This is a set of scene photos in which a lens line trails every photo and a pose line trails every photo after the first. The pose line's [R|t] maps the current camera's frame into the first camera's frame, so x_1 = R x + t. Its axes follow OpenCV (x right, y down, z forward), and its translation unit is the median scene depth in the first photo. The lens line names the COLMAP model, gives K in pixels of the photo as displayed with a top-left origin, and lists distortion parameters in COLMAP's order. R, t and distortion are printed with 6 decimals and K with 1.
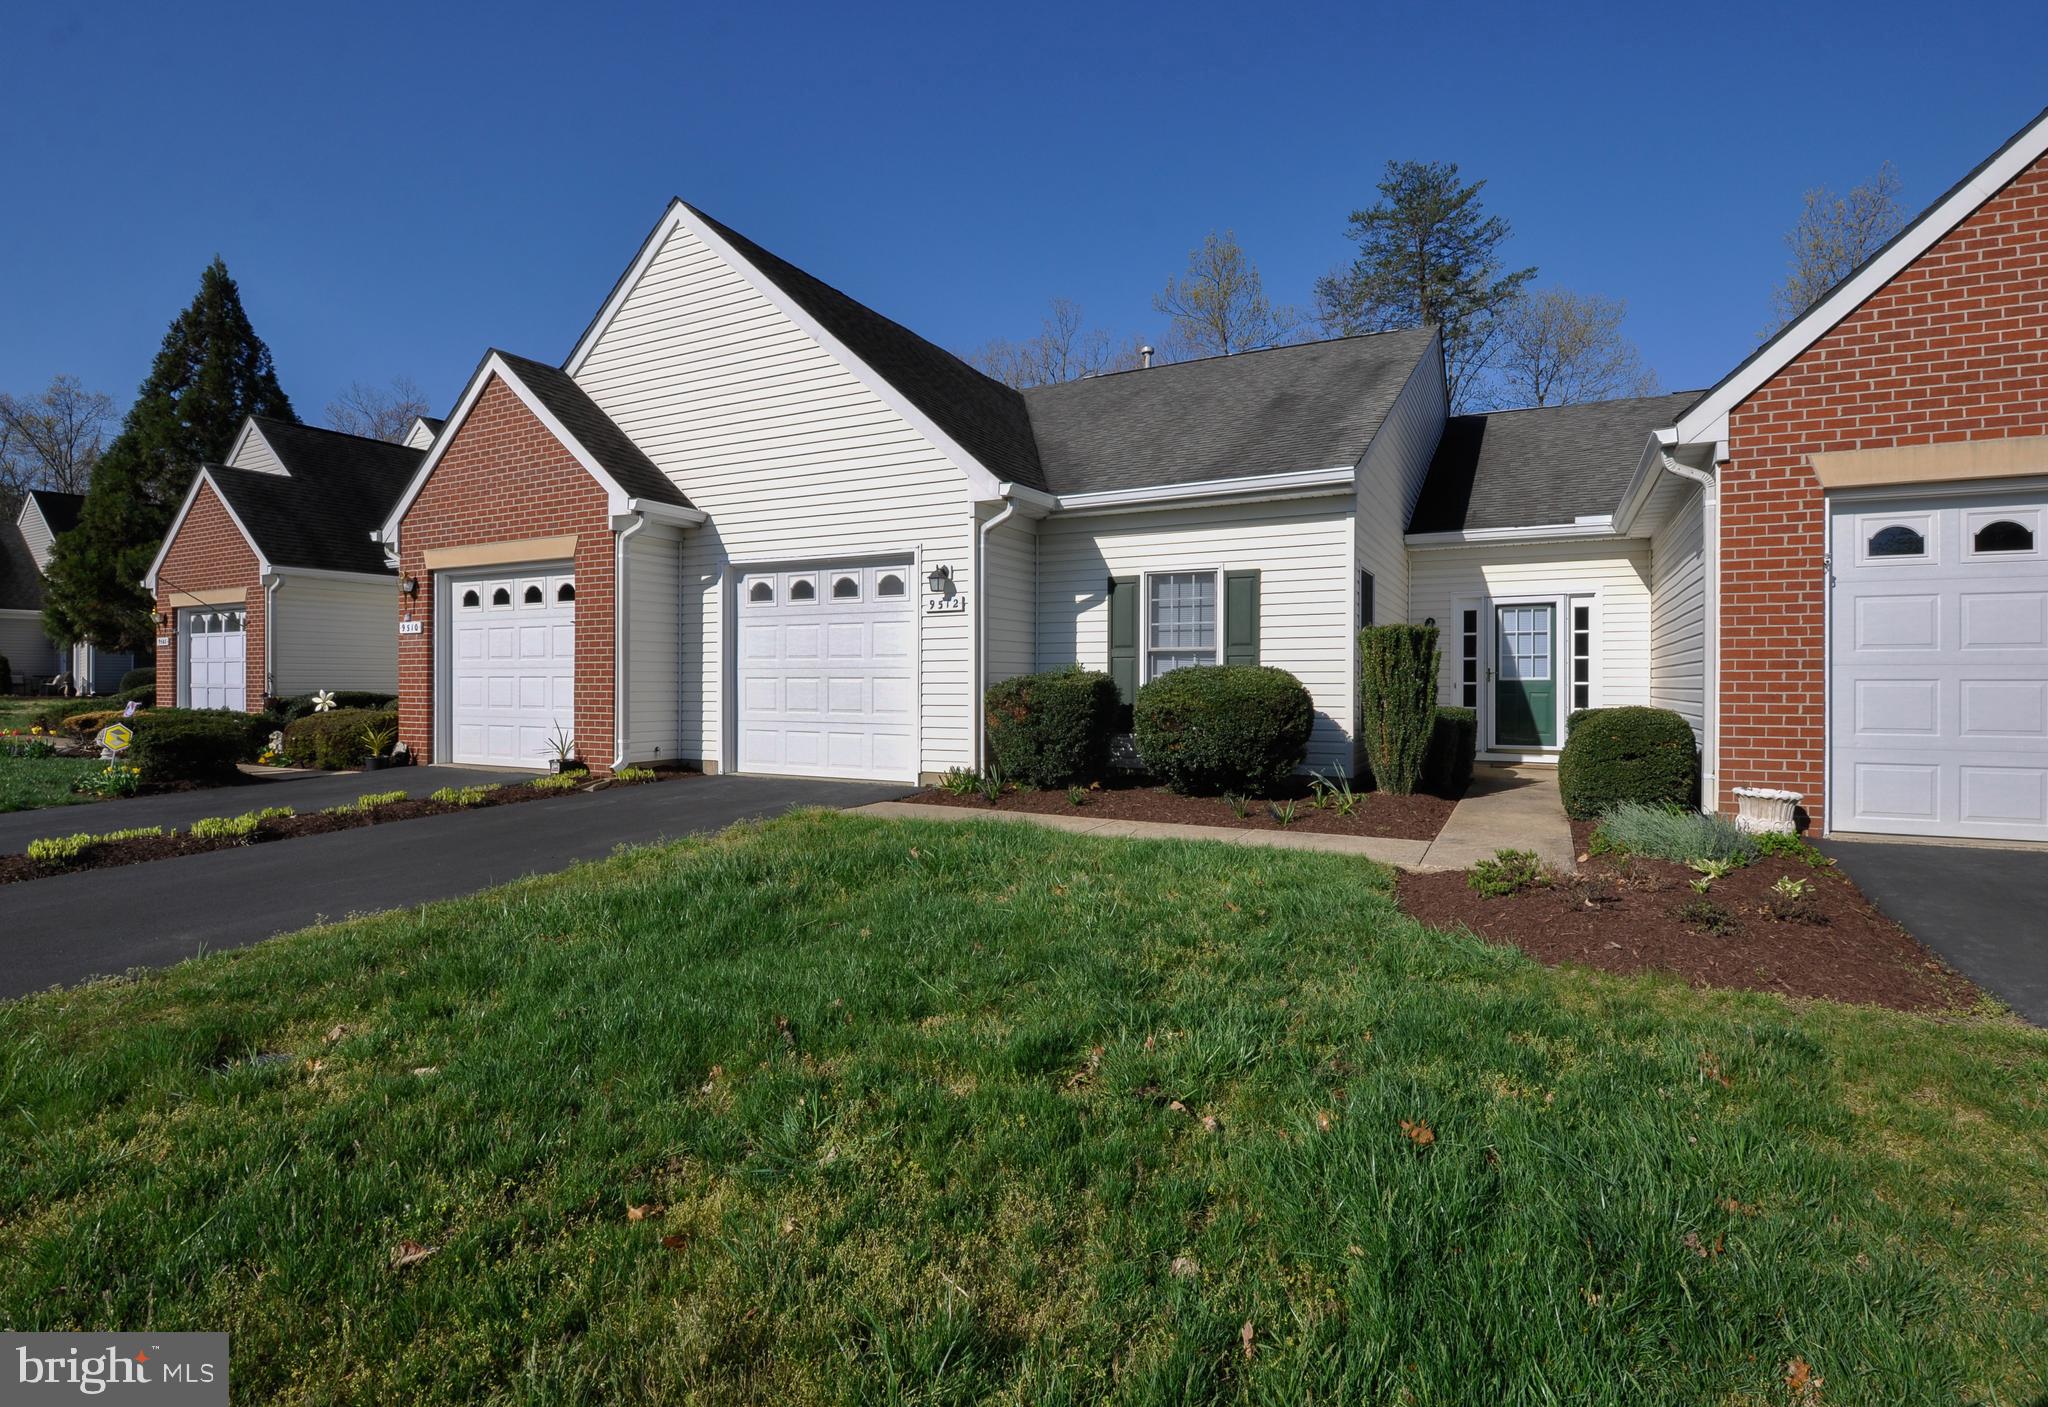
lens RADIAL K [[989.8, 0, 1024.0], [0, 989.8, 703.5], [0, 0, 1]] dist [-0.001294, -0.028082]
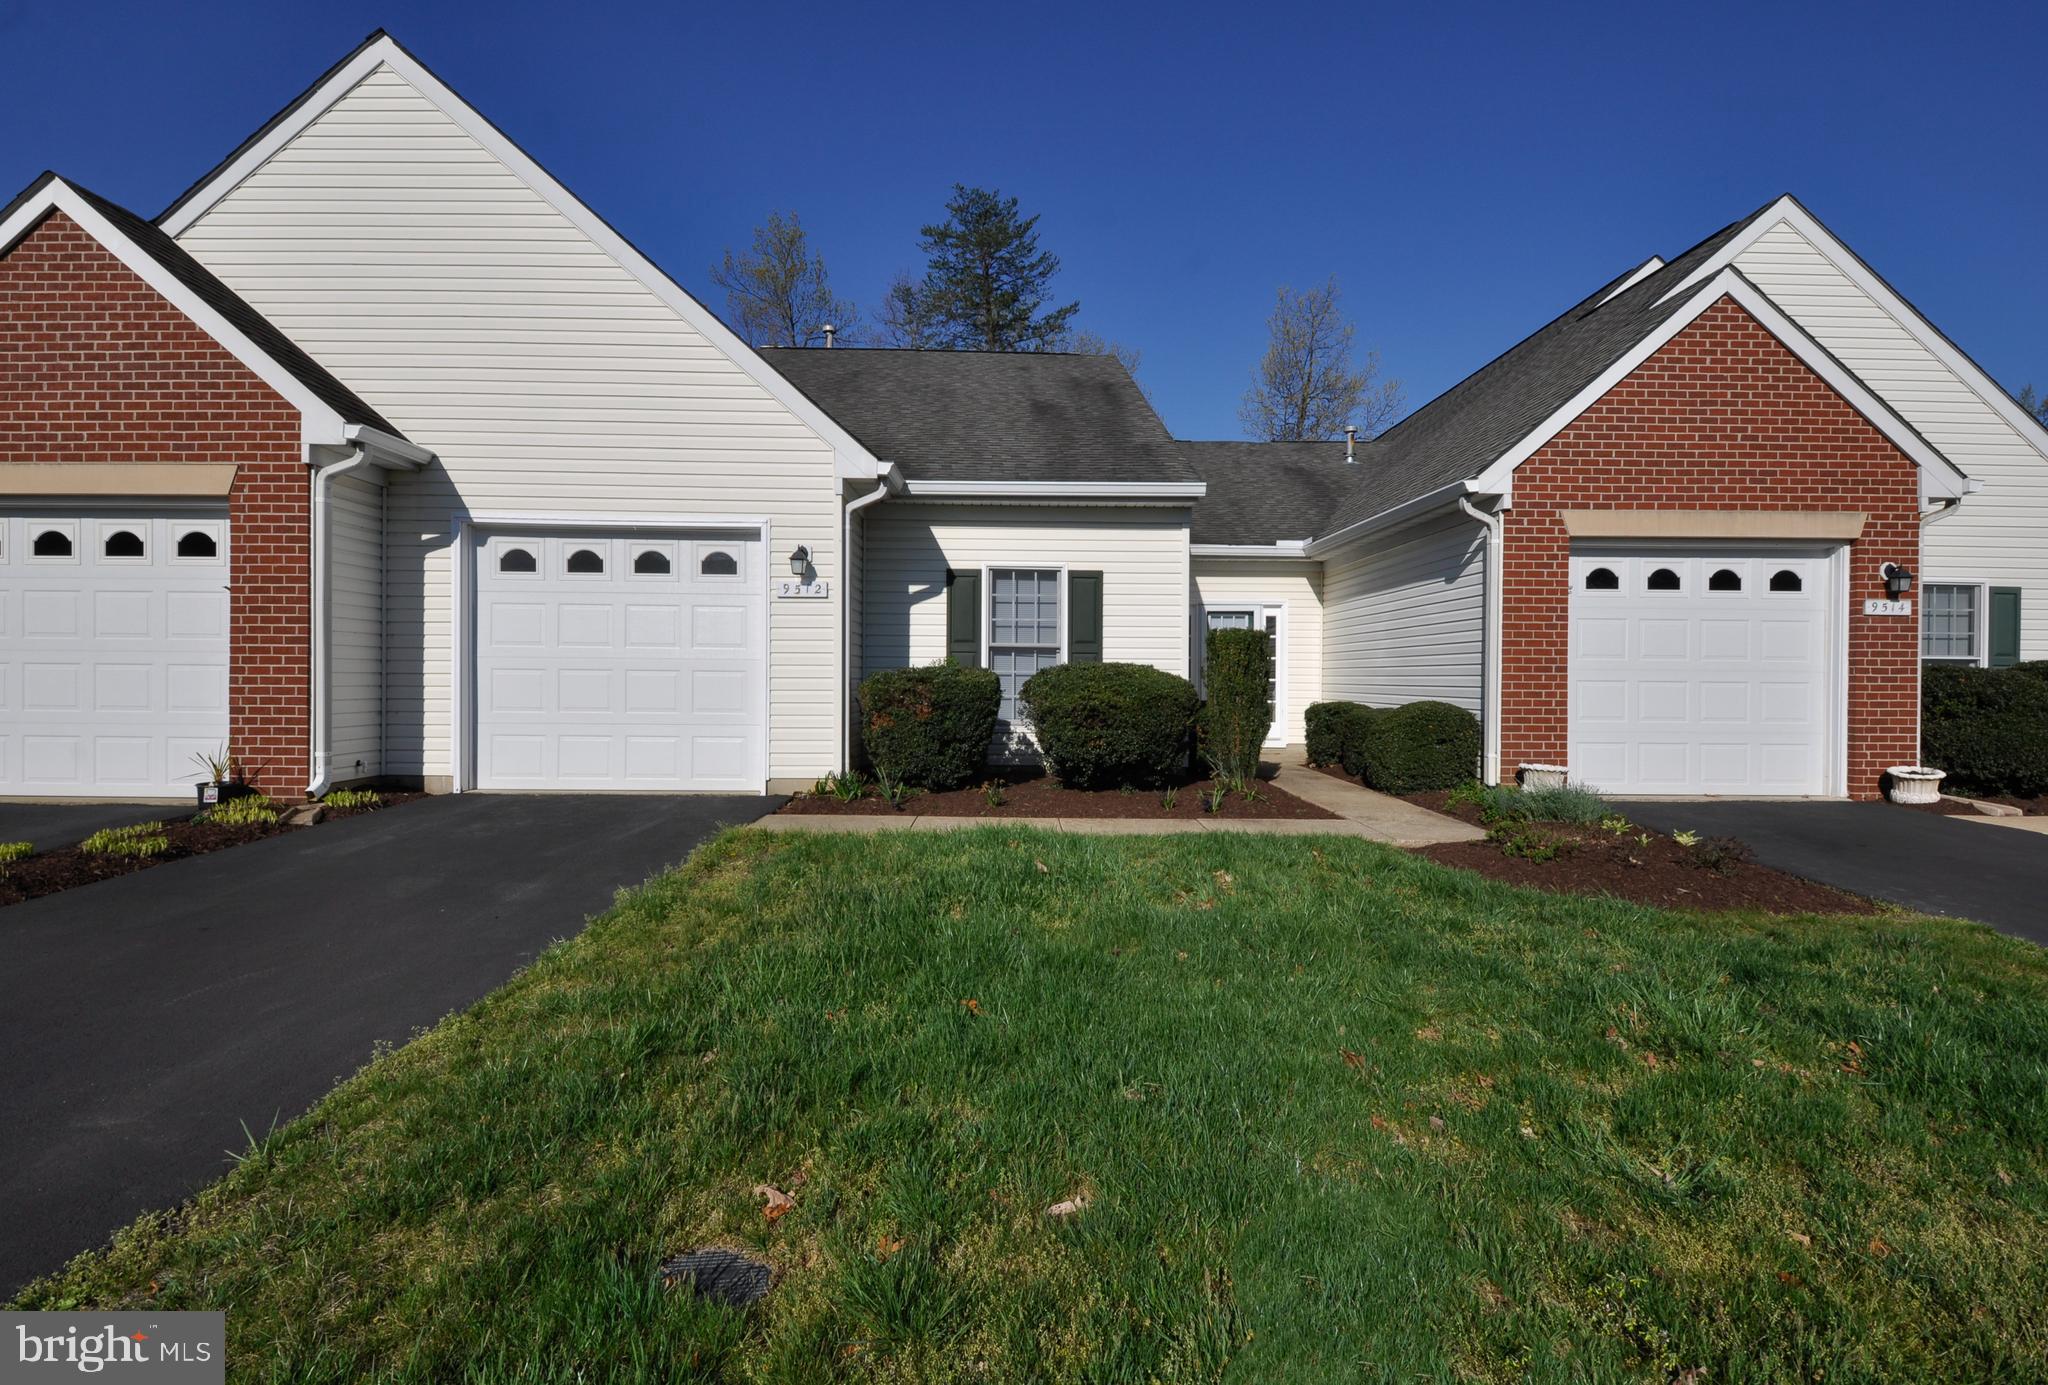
lens RADIAL K [[994.5, 0, 1024.0], [0, 994.5, 692.5], [0, 0, 1]] dist [0.005062, -0.014940]
pose [[0.875589, -0.000756, 0.483057, -0.321049], [0.002281, 0.999994, -0.002570, -0.004269], [-0.483052, 0.003352, 0.875585, 0.114534]]
